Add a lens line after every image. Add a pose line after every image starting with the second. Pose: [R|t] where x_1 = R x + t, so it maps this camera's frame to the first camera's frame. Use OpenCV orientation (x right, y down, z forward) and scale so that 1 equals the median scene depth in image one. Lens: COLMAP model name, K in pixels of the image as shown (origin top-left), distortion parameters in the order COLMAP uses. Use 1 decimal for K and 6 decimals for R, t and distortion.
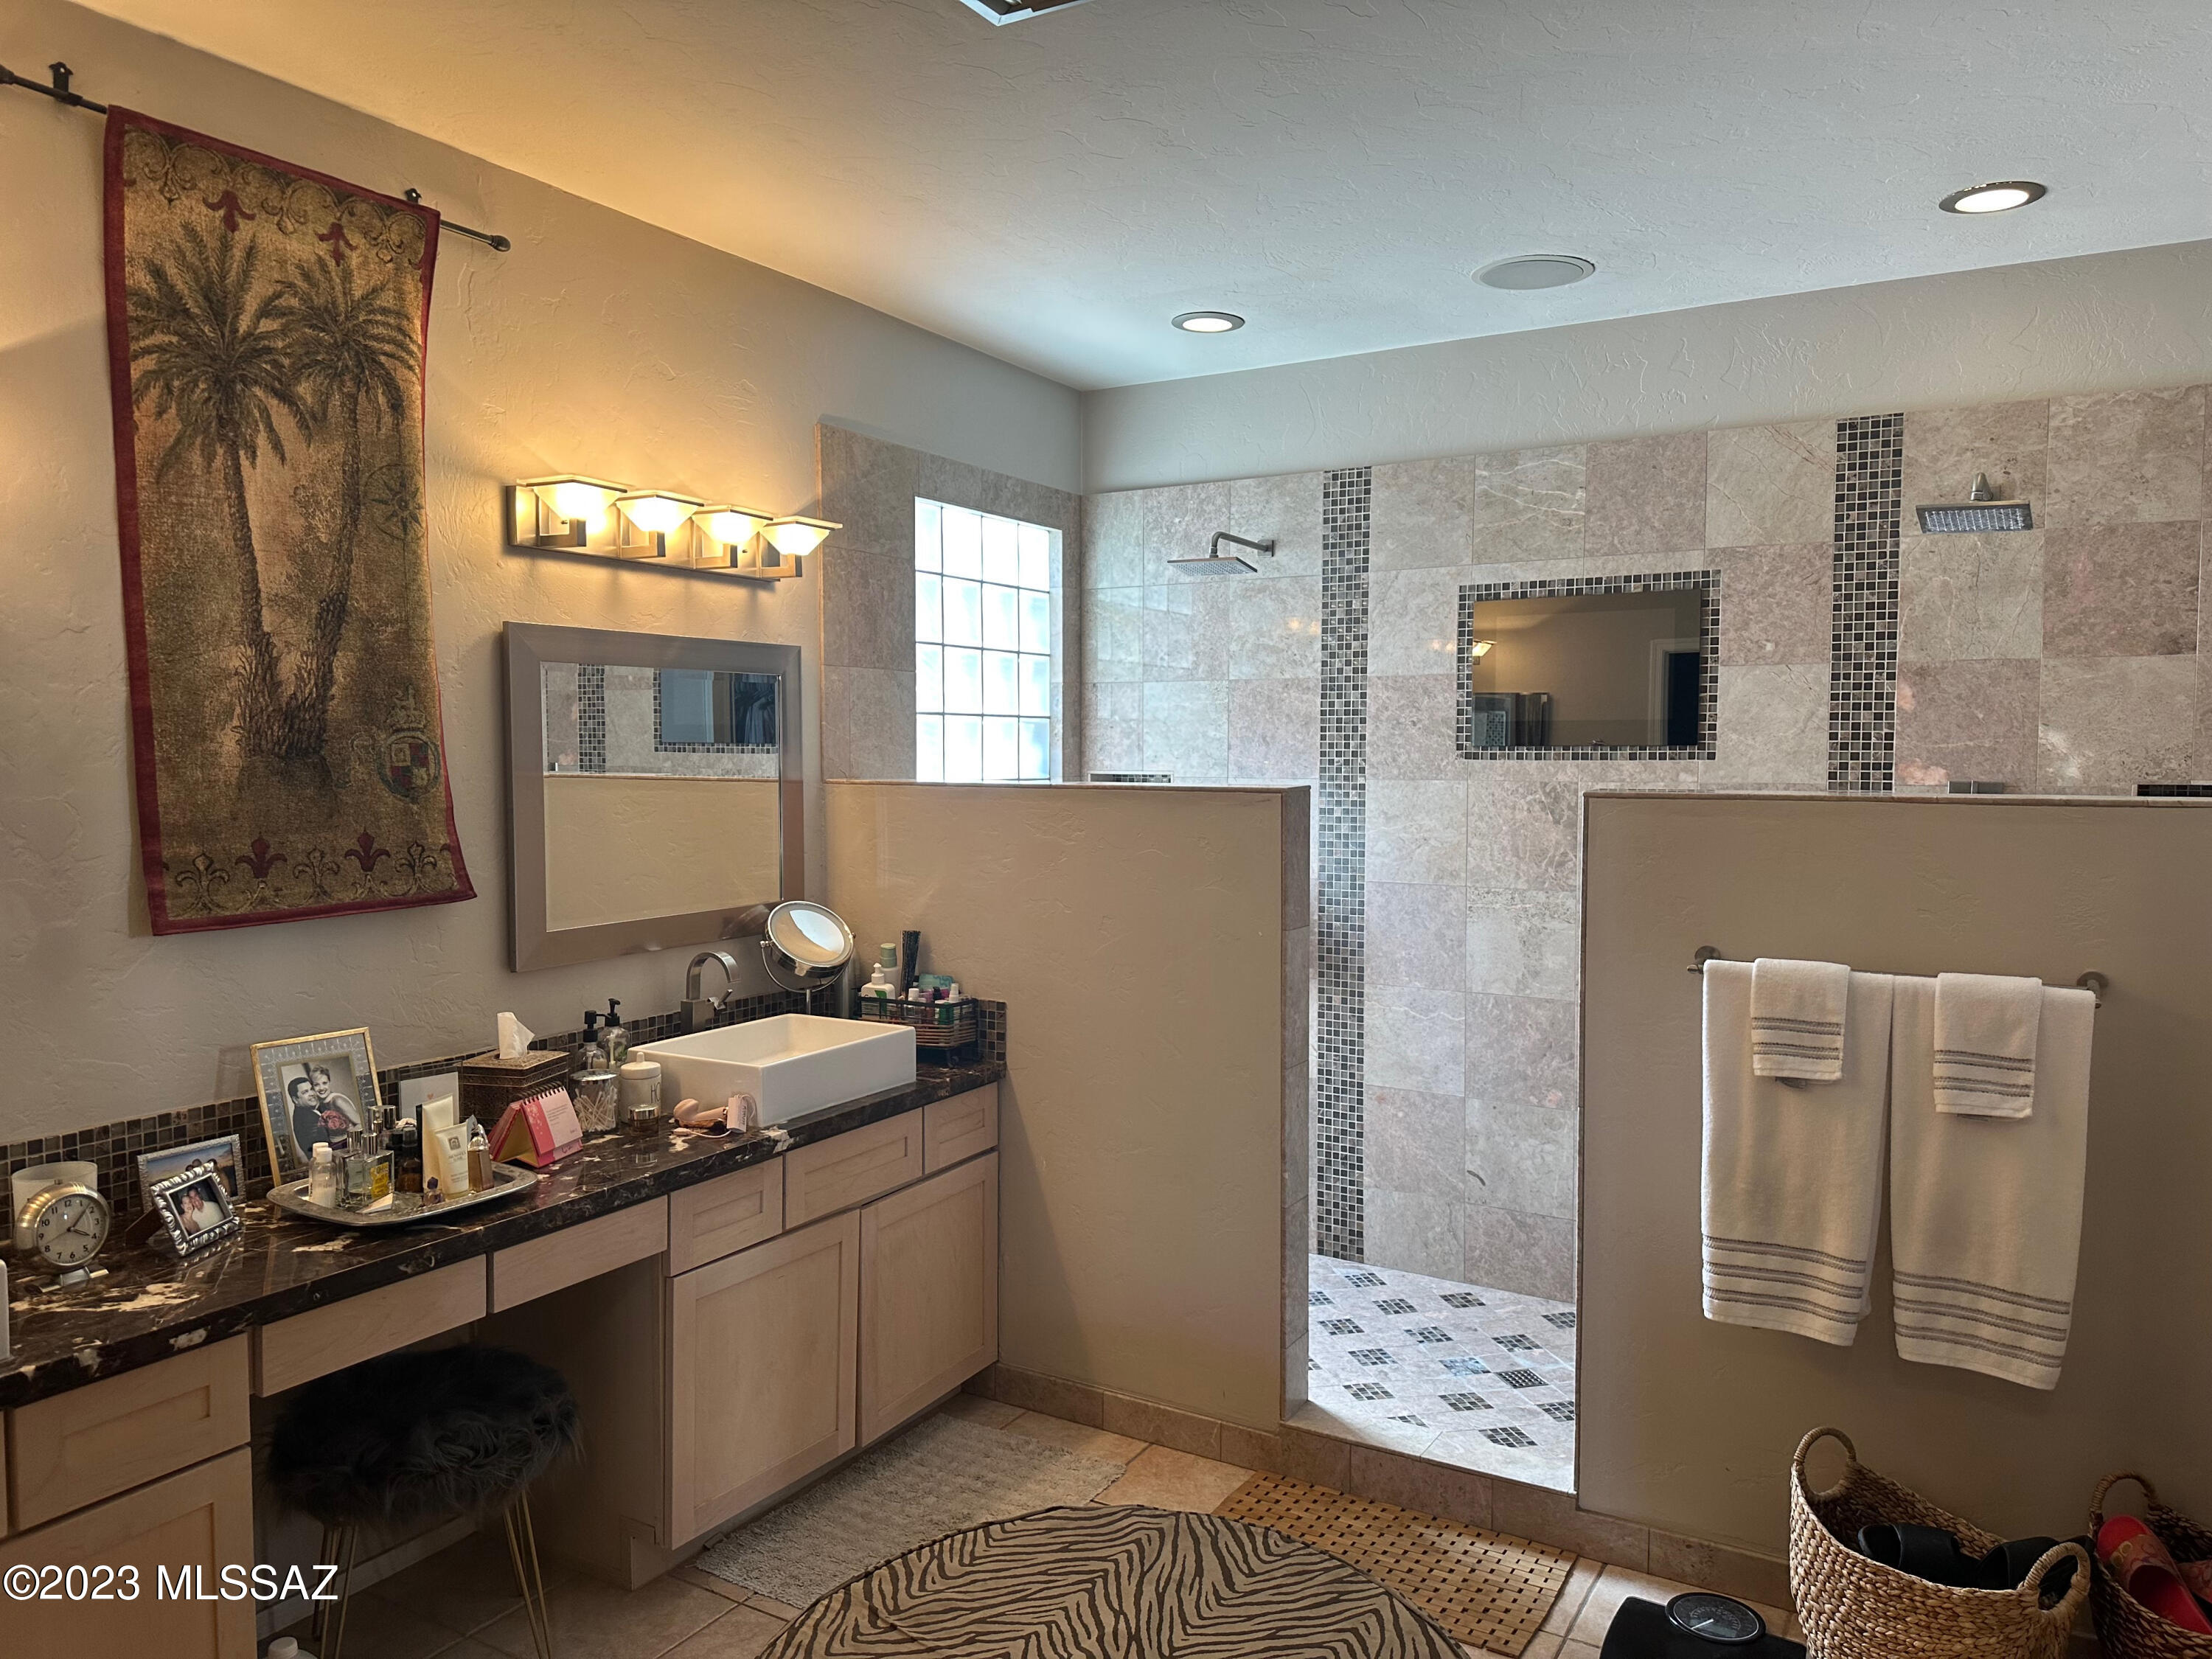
lens RADIAL K [[1559.6, 0, 1101.4], [0, 1559.6, 827.0], [0, 0, 1]] dist [0.024158, -0.025499]
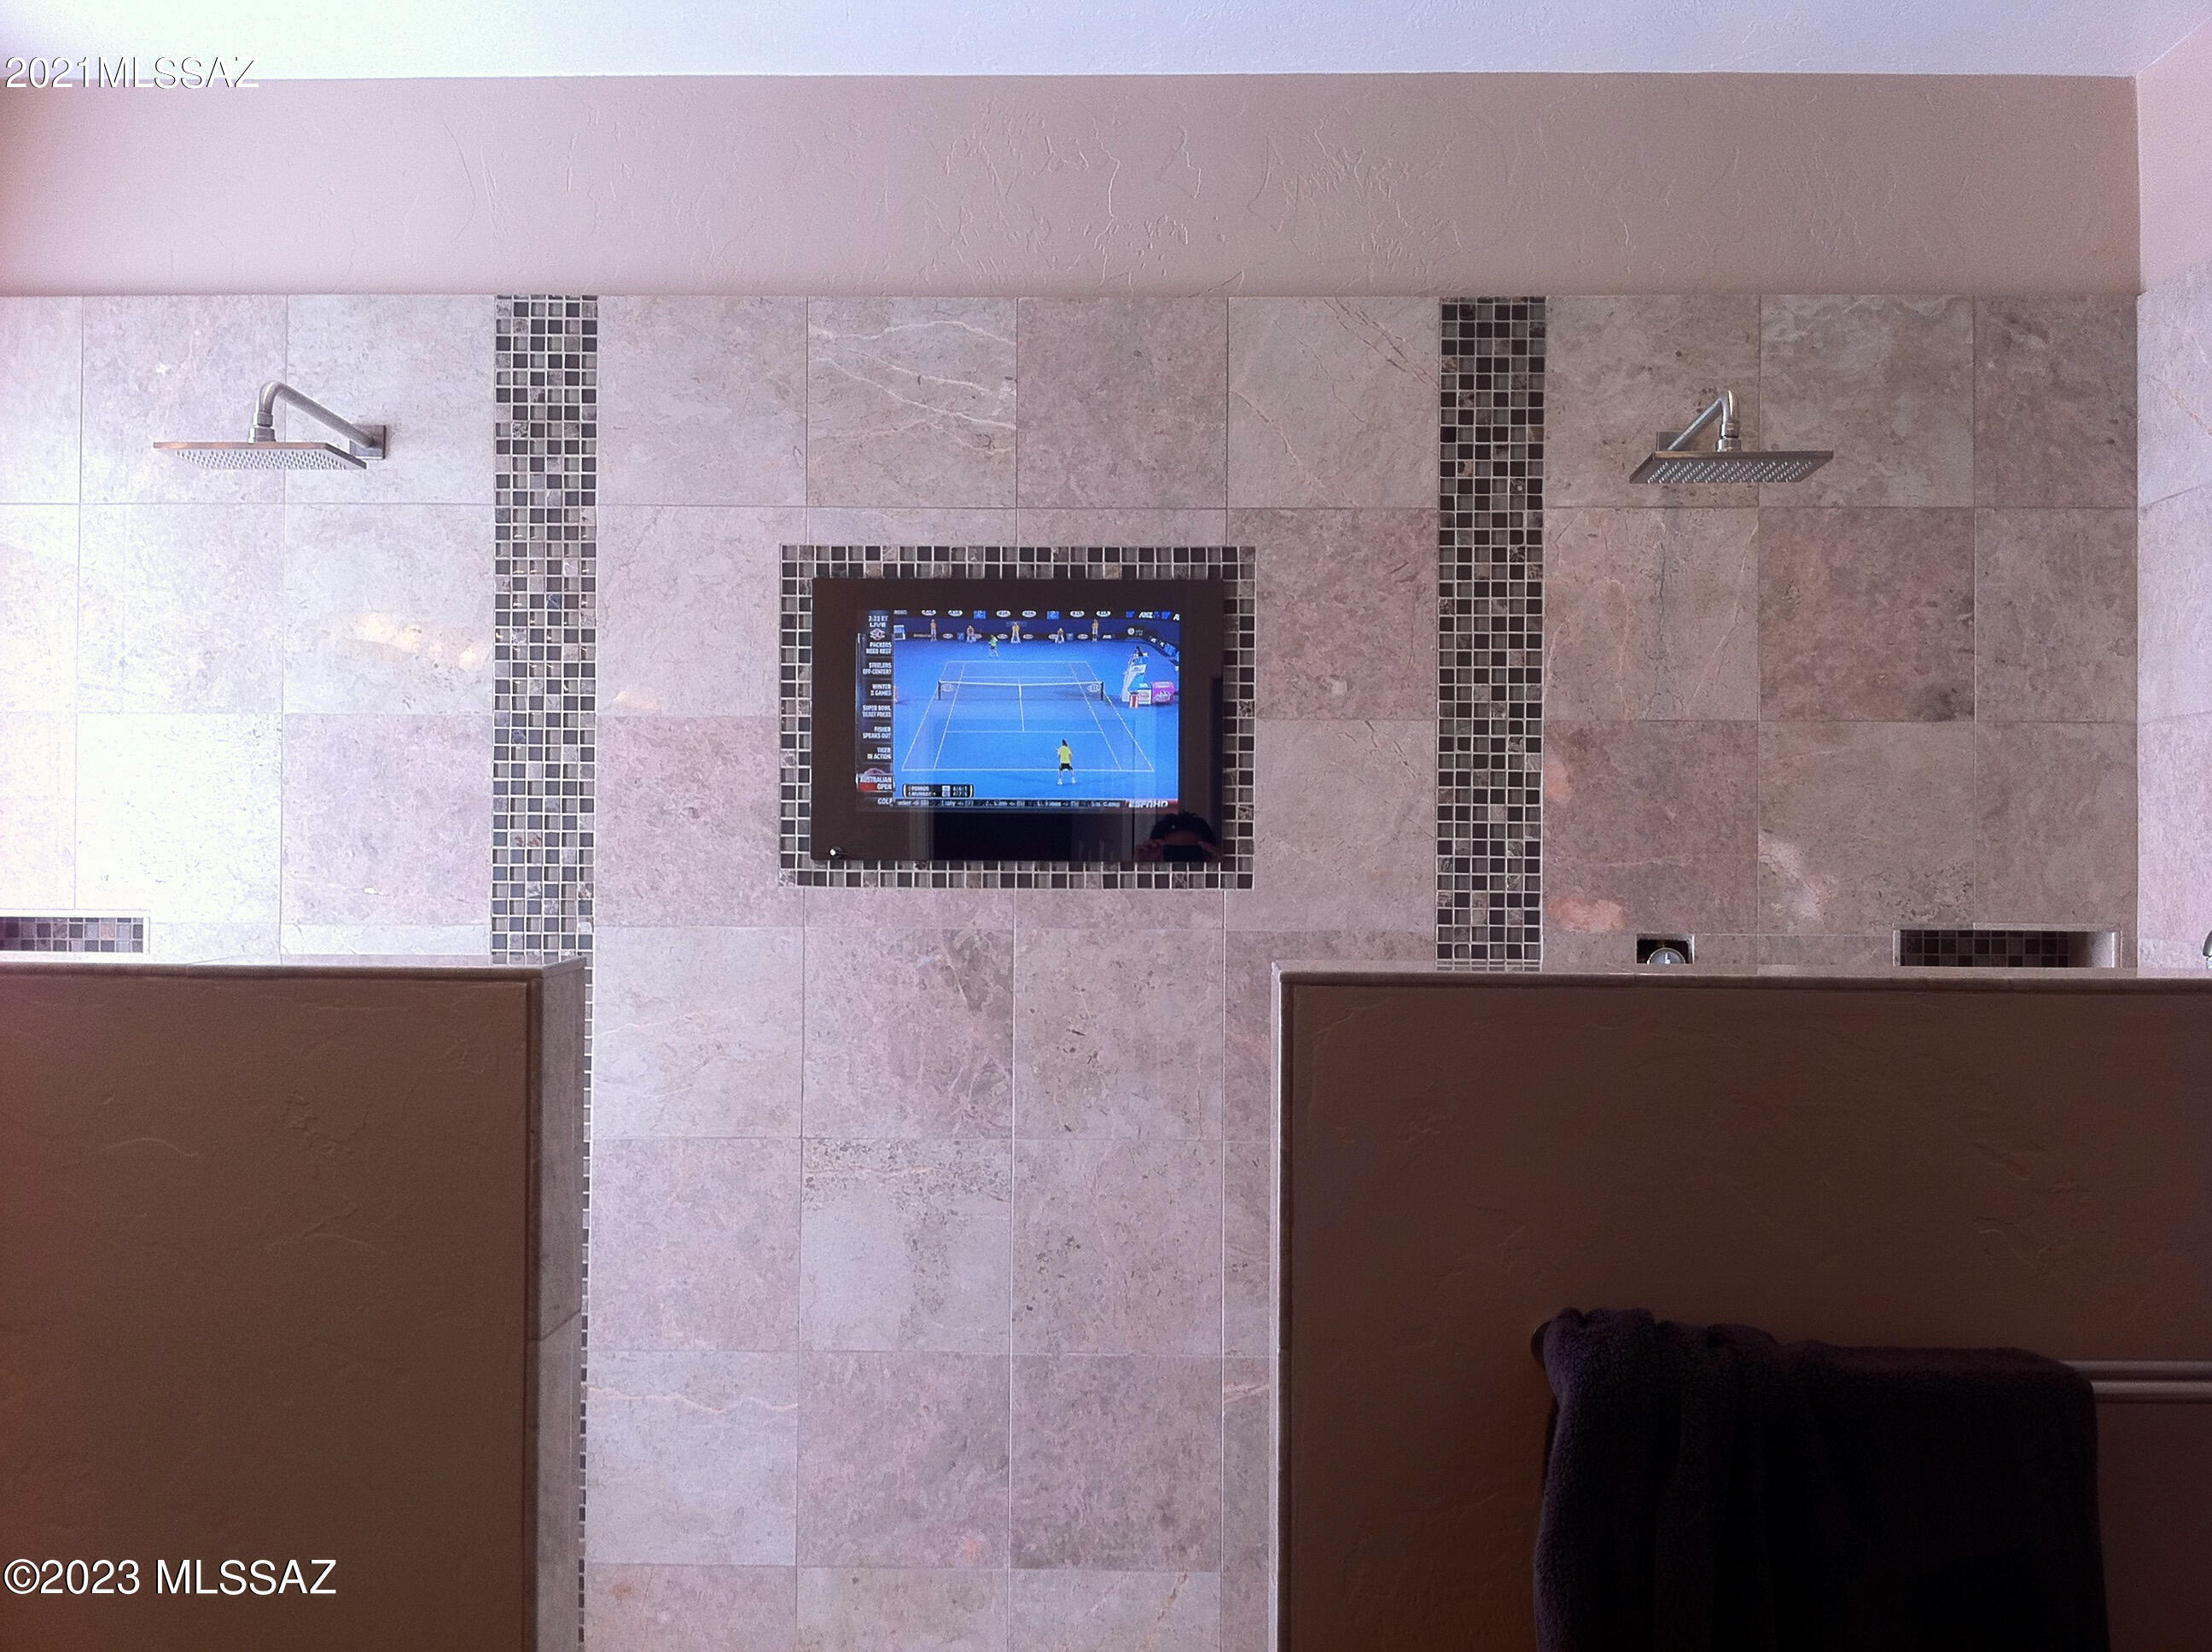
lens RADIAL K [[2215.7, 0, 1248.3], [0, 2215.7, 845.8], [0, 0, 1]] dist [0.104923, -0.225844]
pose [[0.877593, 0.010643, 0.479289, 0.015711], [0.017809, 0.998340, -0.054779, -0.014337], [-0.479076, 0.056609, 0.875946, 0.303046]]
